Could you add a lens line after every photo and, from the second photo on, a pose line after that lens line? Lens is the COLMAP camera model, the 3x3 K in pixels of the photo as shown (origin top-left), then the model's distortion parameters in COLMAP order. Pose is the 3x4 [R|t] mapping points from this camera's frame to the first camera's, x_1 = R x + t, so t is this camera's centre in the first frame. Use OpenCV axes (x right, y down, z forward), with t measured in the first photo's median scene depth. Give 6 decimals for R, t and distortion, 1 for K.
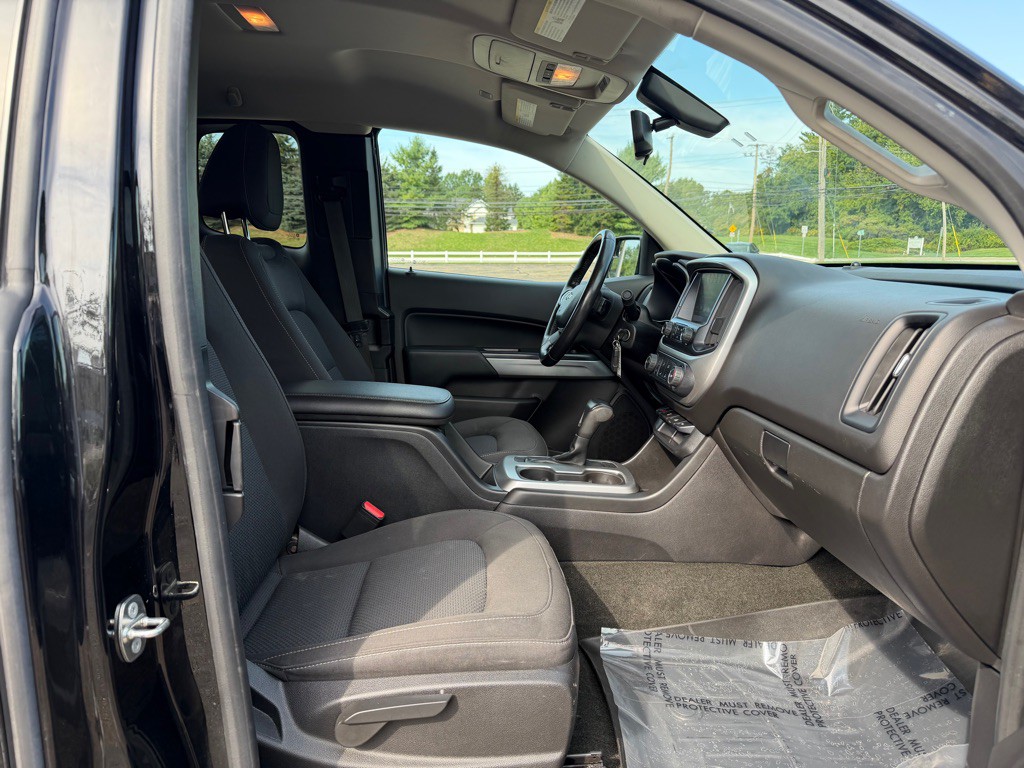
lens RADIAL K [[742.6, 0, 515.5], [0, 742.6, 393.4], [0, 0, 1]] dist [0.020877, -0.031437]
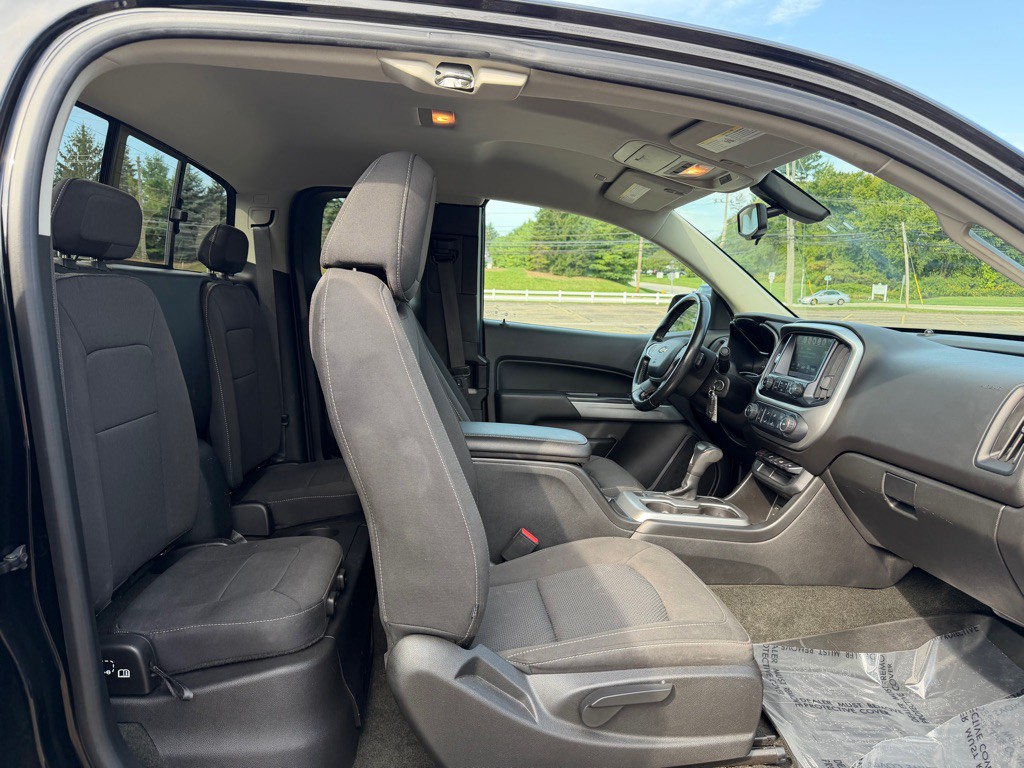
lens RADIAL K [[742.6, 0, 512.8], [0, 742.6, 392.8], [0, 0, 1]] dist [0.020877, -0.031437]
pose [[0.999099, 0.016606, 0.039053, -0.239876], [-0.014675, 0.998680, -0.049229, -0.008186], [-0.039819, 0.048611, 0.998024, -0.146380]]
